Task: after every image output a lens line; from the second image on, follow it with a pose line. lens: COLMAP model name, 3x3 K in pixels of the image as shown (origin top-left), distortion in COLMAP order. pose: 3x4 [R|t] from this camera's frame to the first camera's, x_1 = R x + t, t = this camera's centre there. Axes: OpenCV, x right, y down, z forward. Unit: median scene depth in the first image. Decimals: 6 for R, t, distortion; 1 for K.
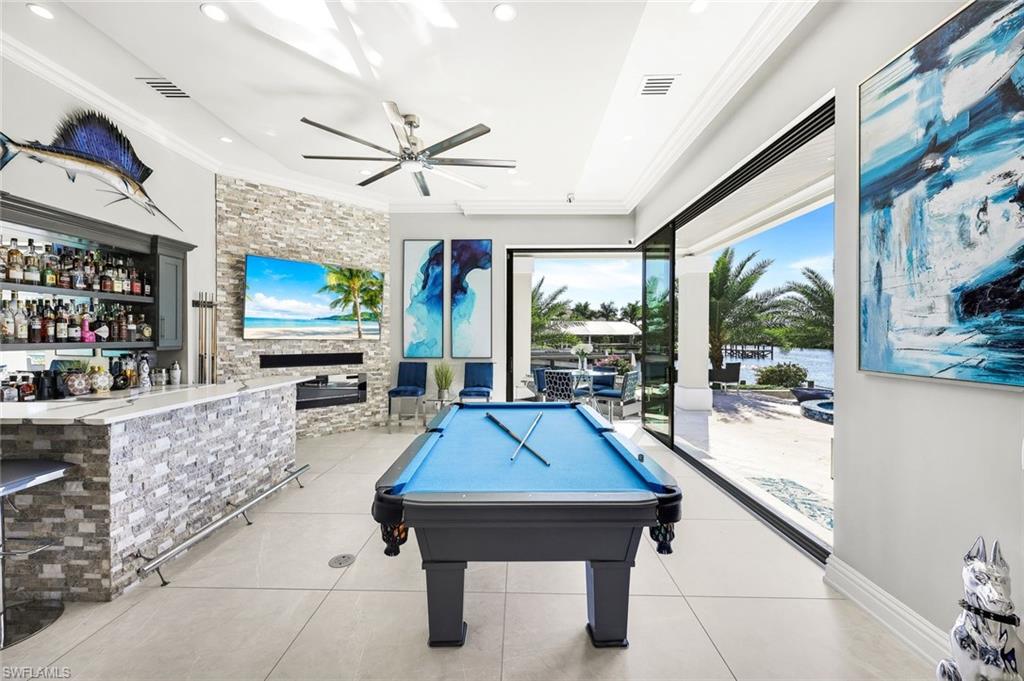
lens RADIAL K [[415.6, 0, 507.0], [0, 415.6, 339.1], [0, 0, 1]] dist [0.002546, -0.001014]
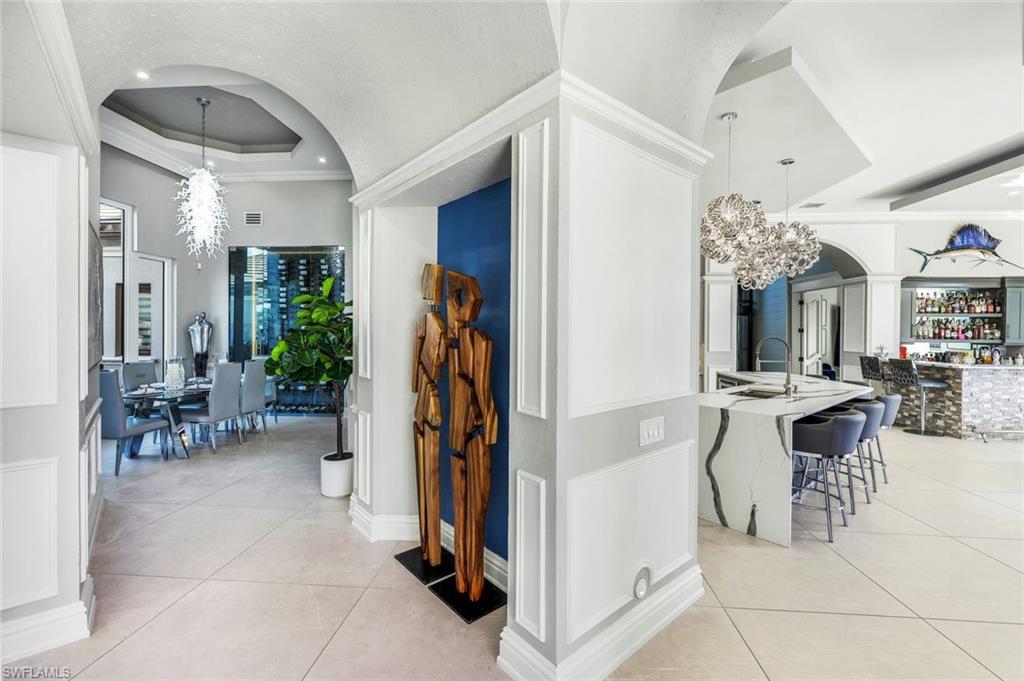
lens RADIAL K [[432.0, 0, 510.7], [0, 432.0, 334.5], [0, 0, 1]] dist [-0.000250, 0.000374]
pose [[-0.052800, 0.003765, -0.998598, 1.036869], [-0.015346, 0.999872, 0.004581, 0.006565], [0.998487, 0.015566, -0.052736, -0.920899]]
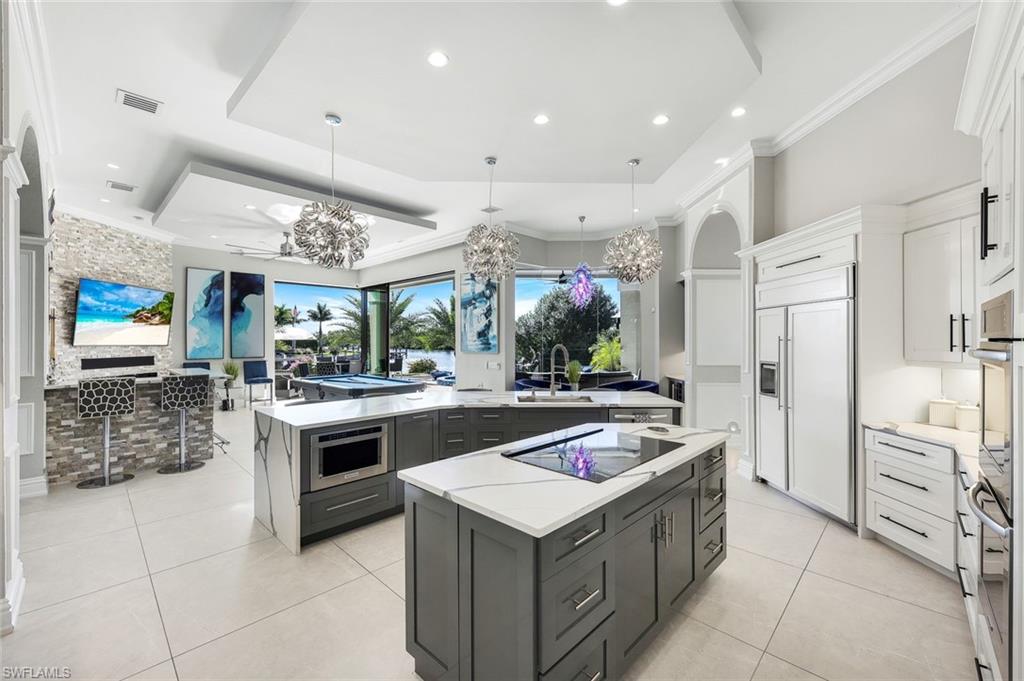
lens RADIAL K [[415.6, 0, 510.5], [0, 415.6, 341.1], [0, 0, 1]] dist [0.002546, -0.001014]
pose [[0.682634, -0.003411, 0.730752, -0.837126], [0.007578, 0.999968, -0.002412, -0.001750], [-0.730721, 0.007184, 0.682639, -0.994084]]
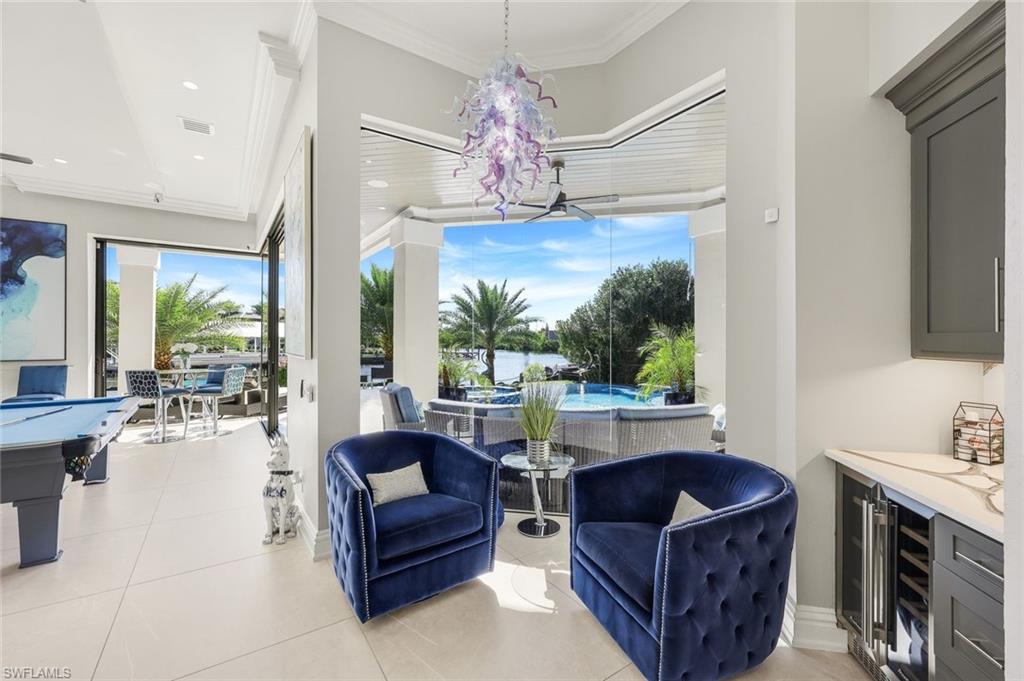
lens RADIAL K [[432.0, 0, 513.1], [0, 432.0, 339.3], [0, 0, 1]] dist [-0.000250, 0.000374]
pose [[0.809755, 0.002012, 0.586764, 0.317007], [0.003825, 0.999955, -0.008708, 0.021888], [-0.586755, 0.009296, 0.809711, -0.475555]]
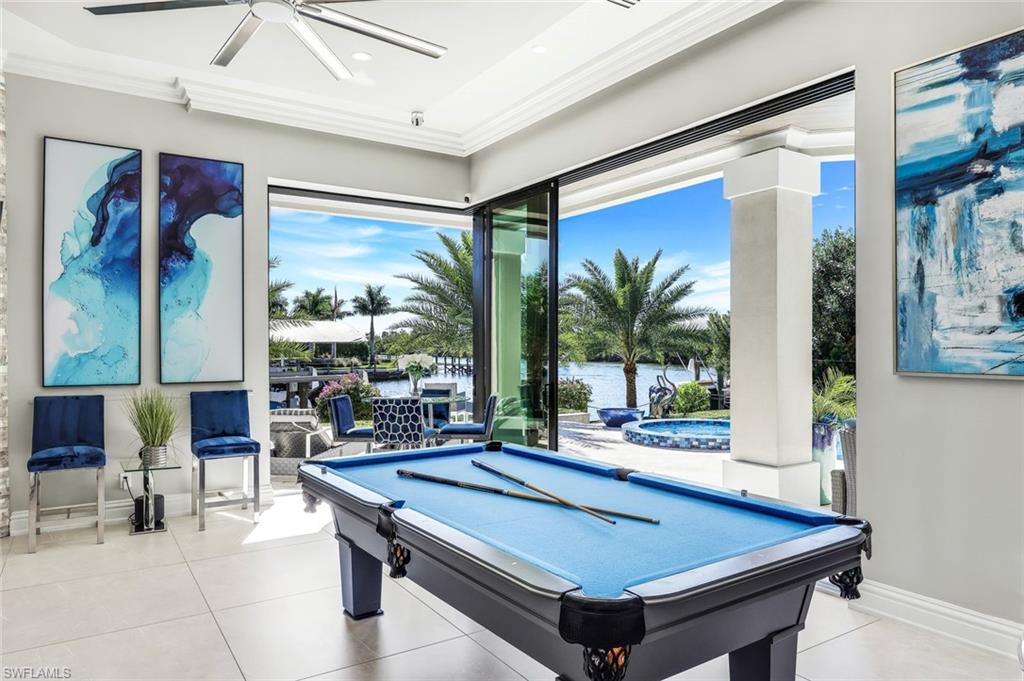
lens RADIAL K [[669.1, 0, 516.7], [0, 669.1, 344.8], [0, 0, 1]] dist [0.009893, -0.006478]
pose [[0.823158, -0.002350, 0.567808, -0.398197], [0.007365, 0.999951, -0.006539, 0.009201], [-0.567765, 0.009565, 0.823135, 0.125284]]
